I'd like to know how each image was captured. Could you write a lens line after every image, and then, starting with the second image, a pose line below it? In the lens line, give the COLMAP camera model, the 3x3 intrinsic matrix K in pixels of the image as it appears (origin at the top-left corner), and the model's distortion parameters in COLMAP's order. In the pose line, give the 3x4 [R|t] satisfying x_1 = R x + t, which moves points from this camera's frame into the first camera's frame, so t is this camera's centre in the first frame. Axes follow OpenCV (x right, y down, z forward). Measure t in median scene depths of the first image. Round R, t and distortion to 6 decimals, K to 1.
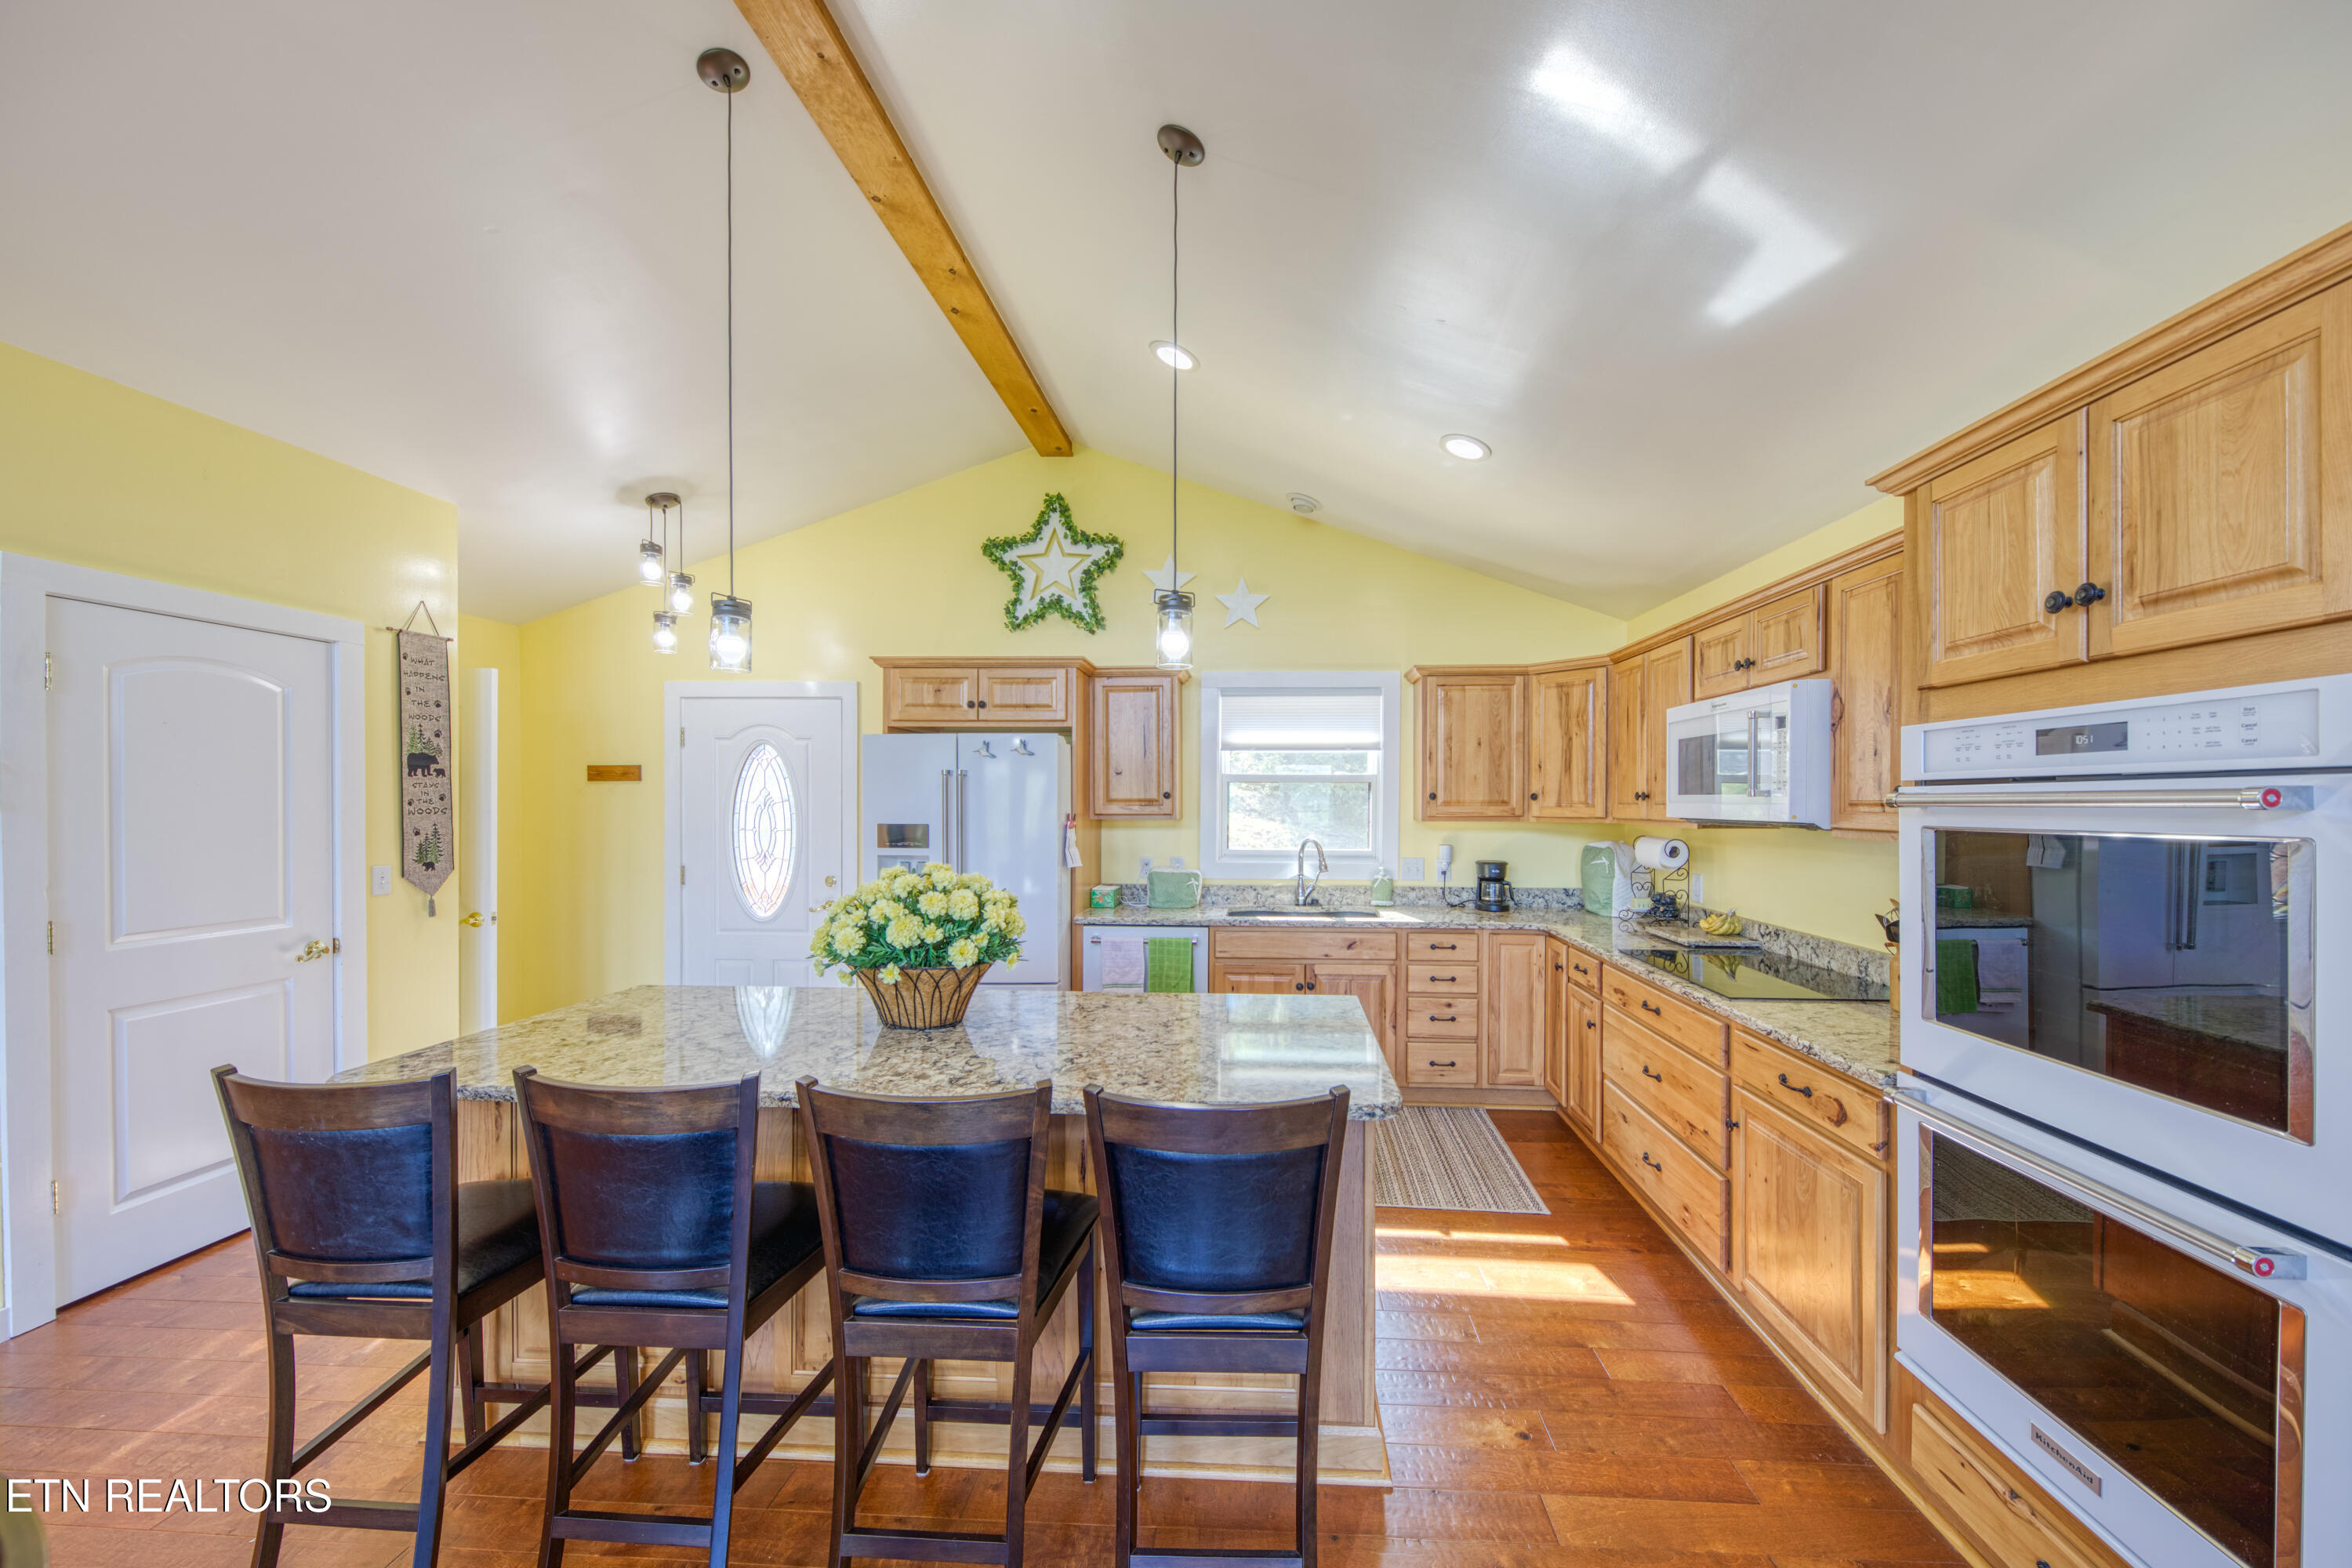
lens RADIAL K [[816.5, 0, 1197.8], [0, 816.5, 811.6], [0, 0, 1]] dist [0.007052, -0.001324]
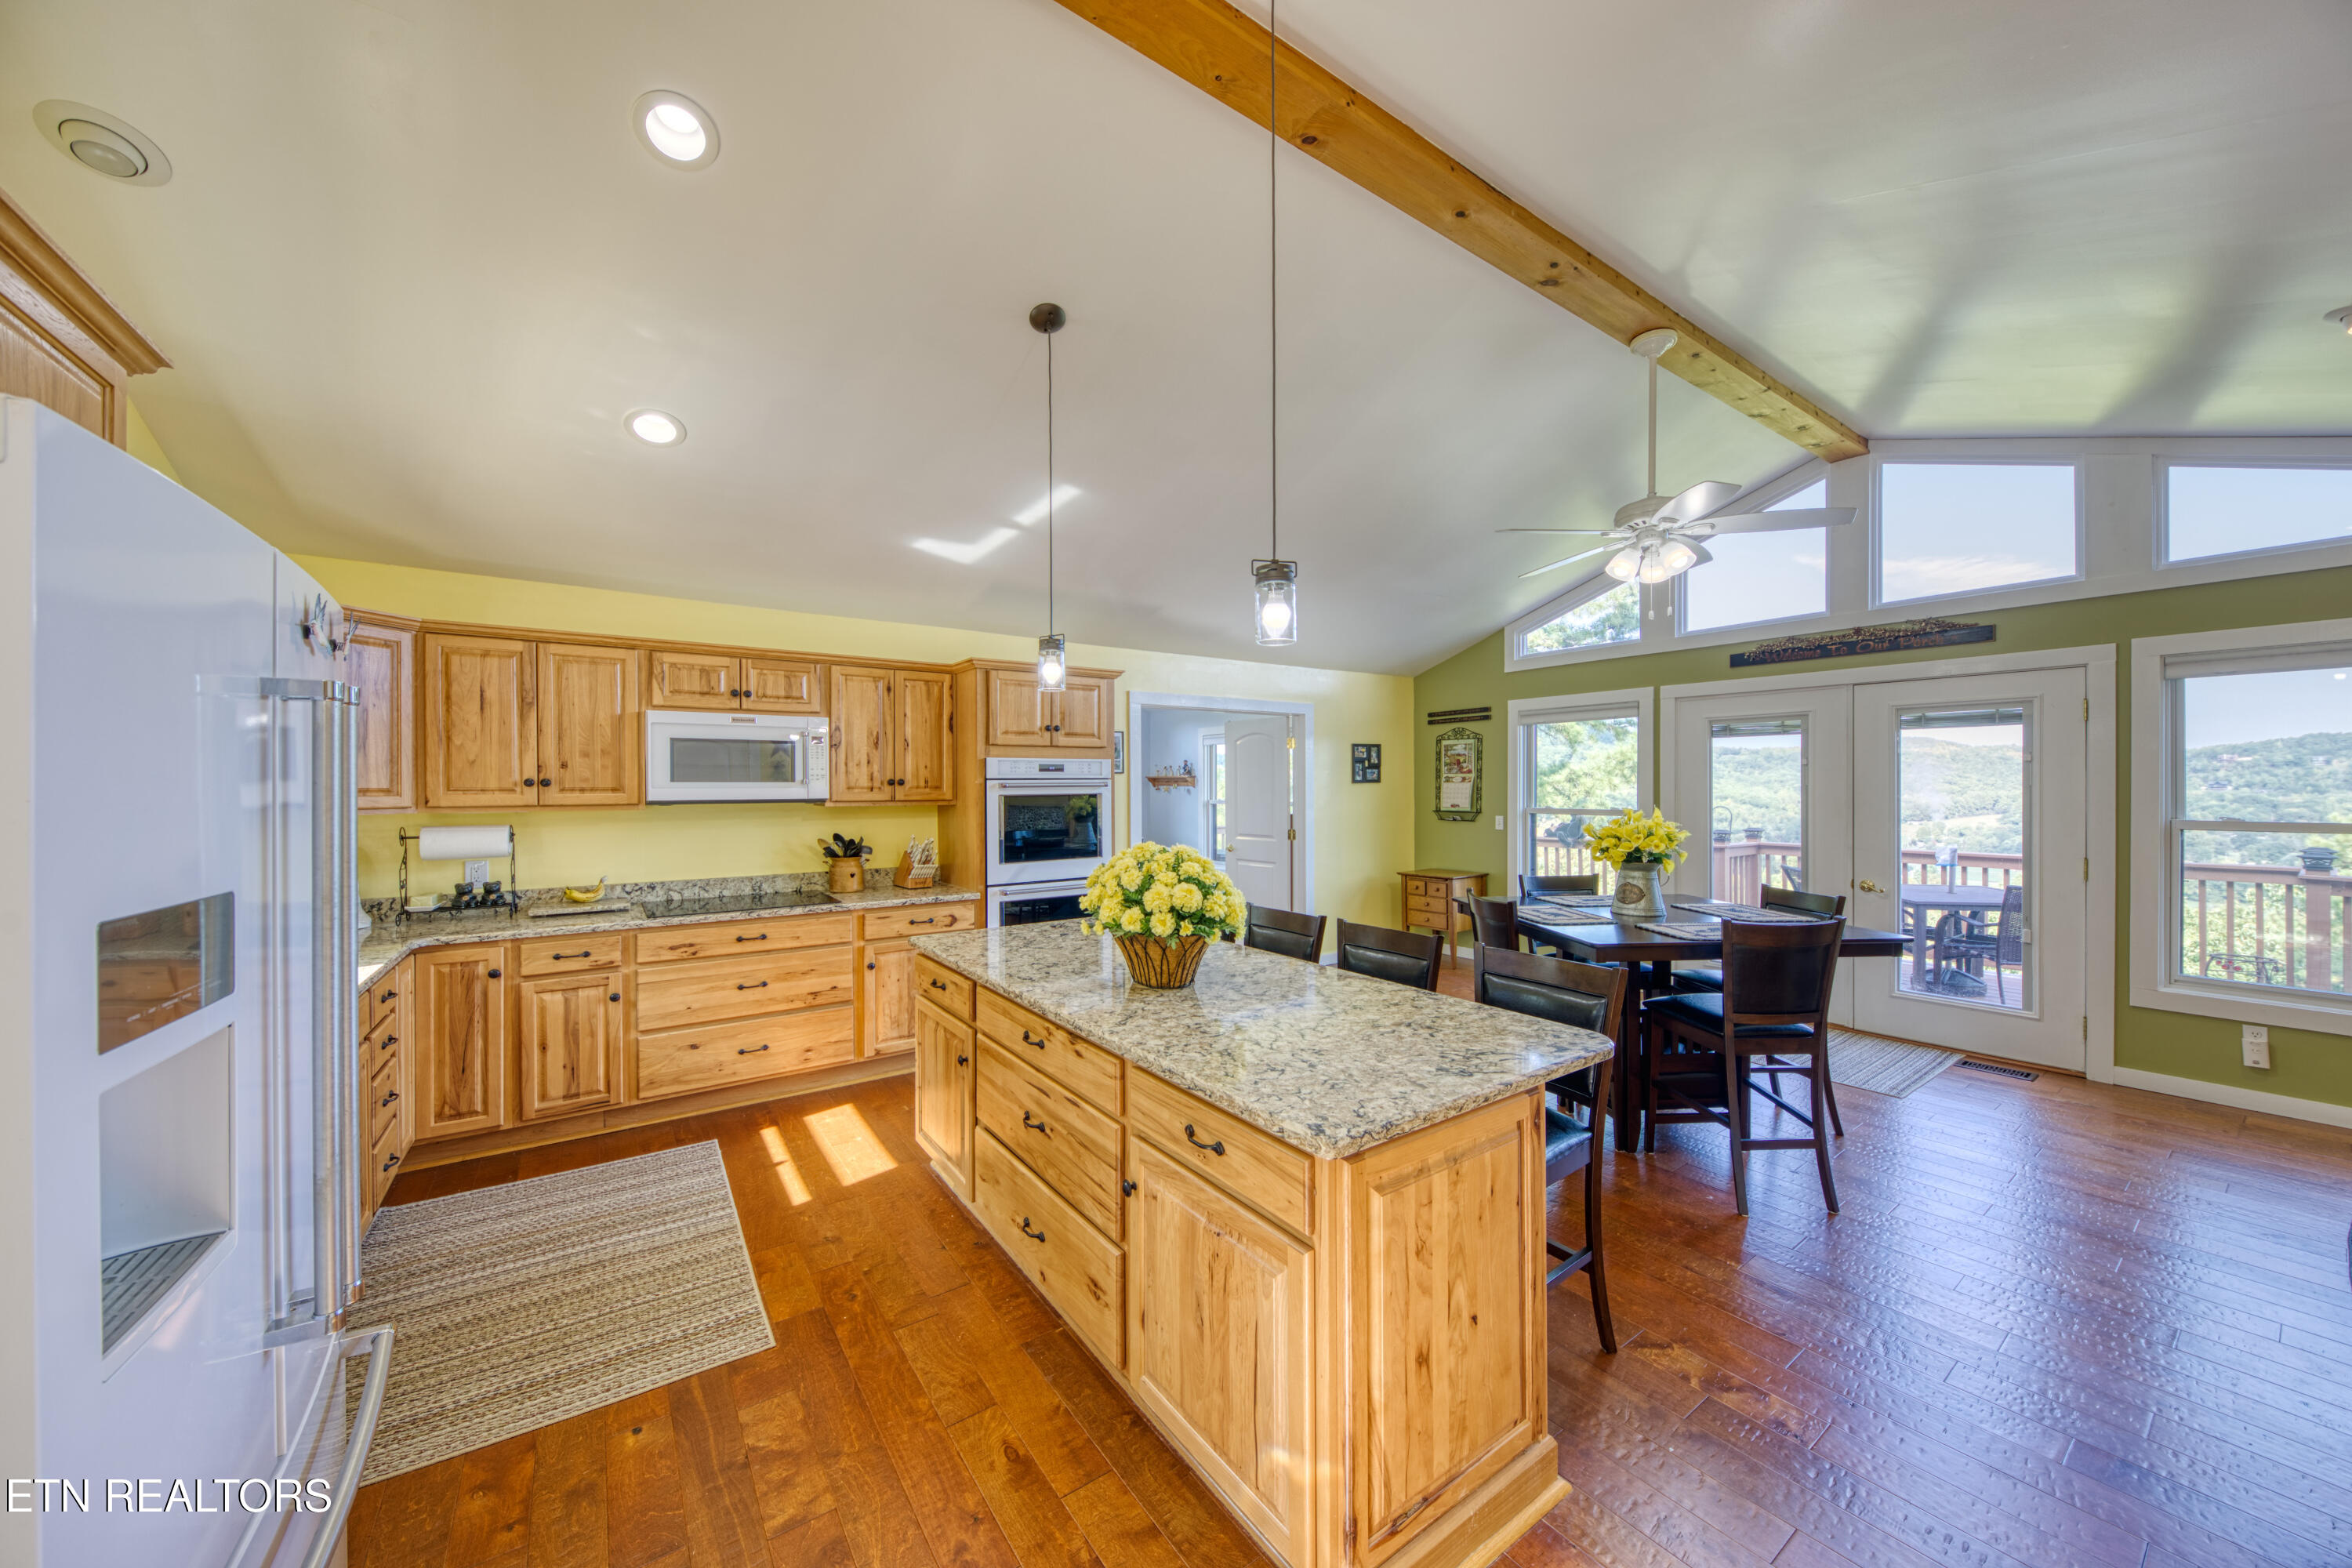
lens RADIAL K [[816.5, 0, 1146.4], [0, 816.5, 785.6], [0, 0, 1]] dist [0.007052, -0.001324]
pose [[-0.586785, -0.001223, 0.809742, -0.650512], [0.012563, 0.999865, 0.010614, -0.014428], [-0.809646, 0.016401, -0.586690, 0.879537]]
